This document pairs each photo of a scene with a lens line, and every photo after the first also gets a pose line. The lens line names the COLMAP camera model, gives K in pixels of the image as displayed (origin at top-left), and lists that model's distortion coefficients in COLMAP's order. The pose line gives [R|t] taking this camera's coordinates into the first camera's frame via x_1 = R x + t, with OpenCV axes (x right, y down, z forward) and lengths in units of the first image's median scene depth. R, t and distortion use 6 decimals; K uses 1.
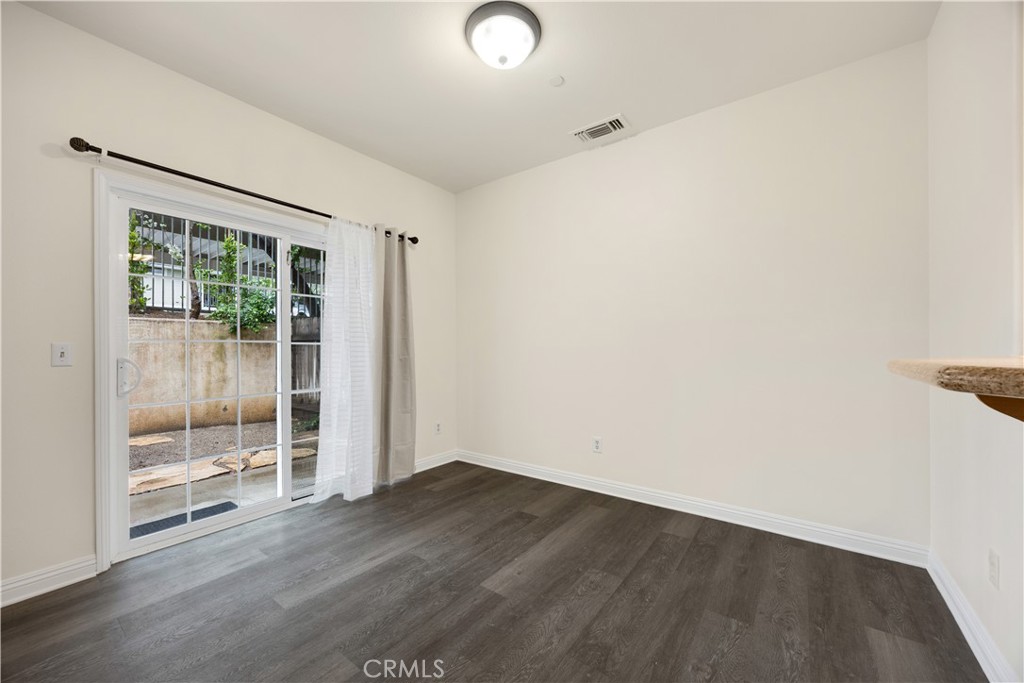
lens RADIAL K [[386.9, 0, 519.8], [0, 386.9, 353.7], [0, 0, 1]] dist [0.001016, 0.000124]
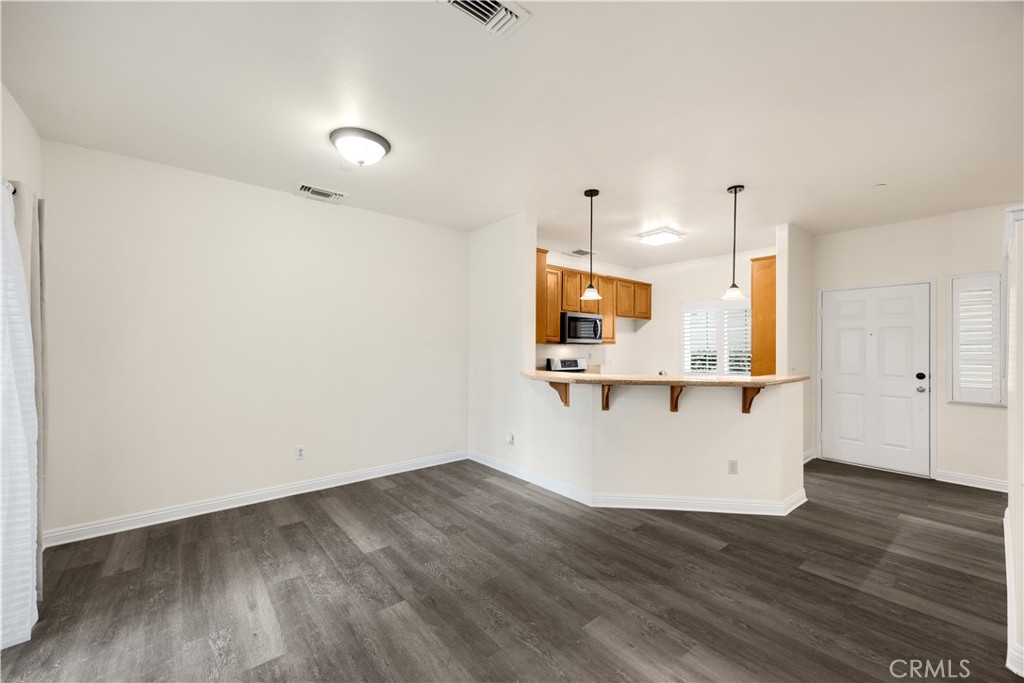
lens RADIAL K [[398.4, 0, 510.5], [0, 398.4, 350.2], [0, 0, 1]] dist [0.001721, -0.000042]
pose [[0.251069, -0.003099, 0.967964, -1.088554], [0.008265, 0.999965, 0.001057, -0.091461], [-0.967934, 0.007735, 0.251086, 0.125011]]
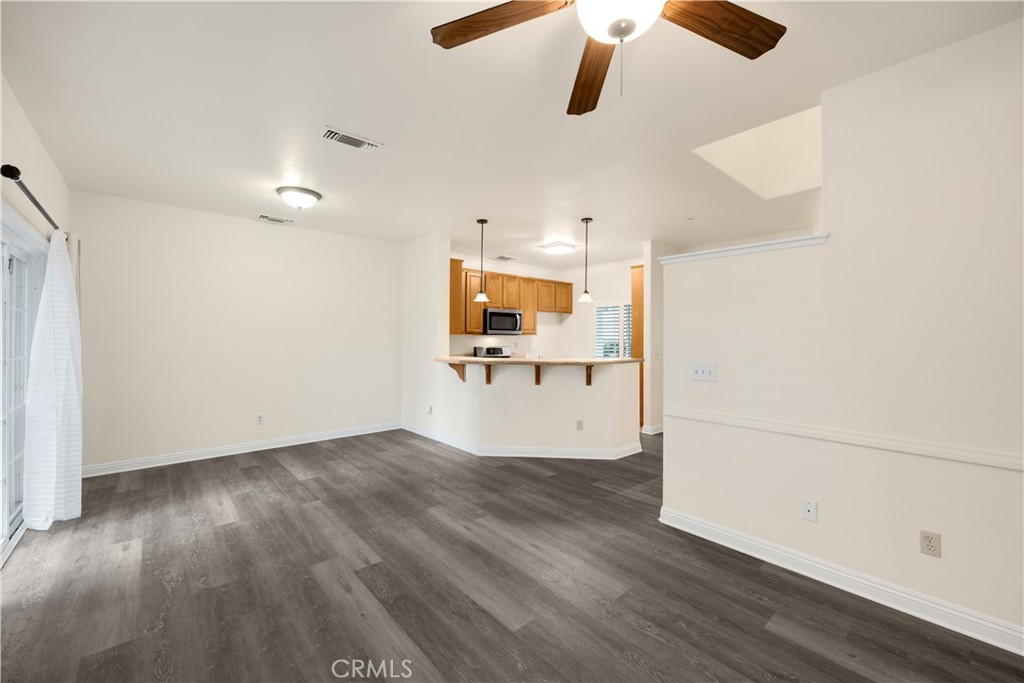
lens RADIAL K [[409.8, 0, 507.1], [0, 409.8, 337.8], [0, 0, 1]] dist [0.001329, 0.000269]
pose [[0.225341, 0.003394, 0.974274, -1.552350], [0.008844, 0.999946, -0.005529, -0.083586], [-0.974240, 0.009862, 0.225298, -0.403841]]
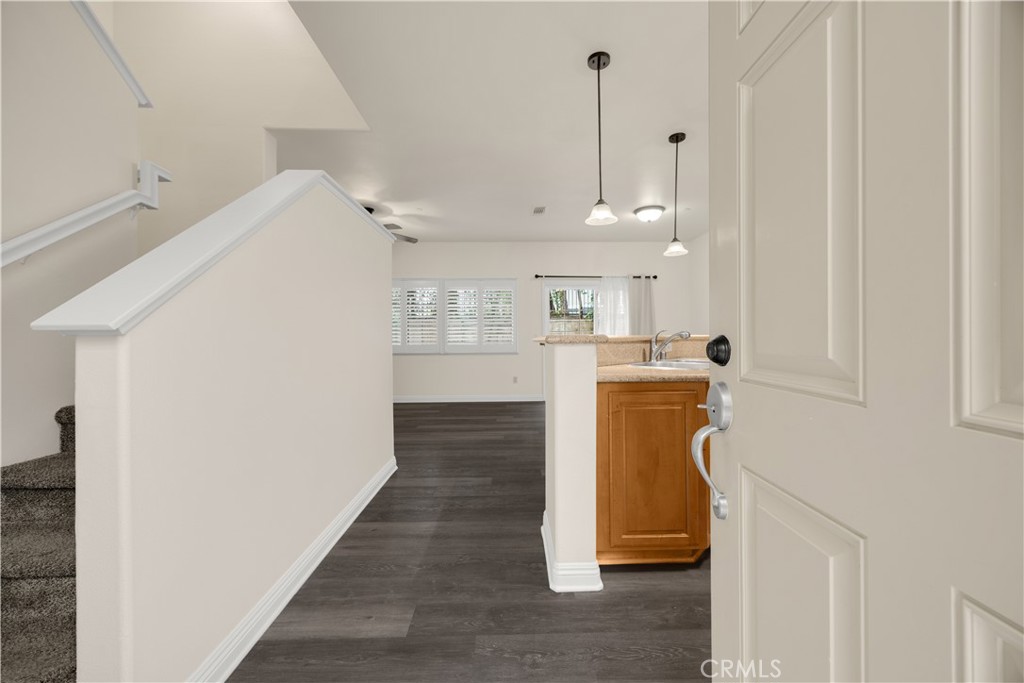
lens RADIAL K [[393.2, 0, 515.9], [0, 393.2, 335.8], [0, 0, 1]] dist [0.000054, -0.000018]
pose [[0.614738, -0.001531, -0.788730, 1.284735], [-0.007406, 0.999943, -0.007713, 0.027229], [0.788697, 0.010583, 0.614691, -1.134719]]
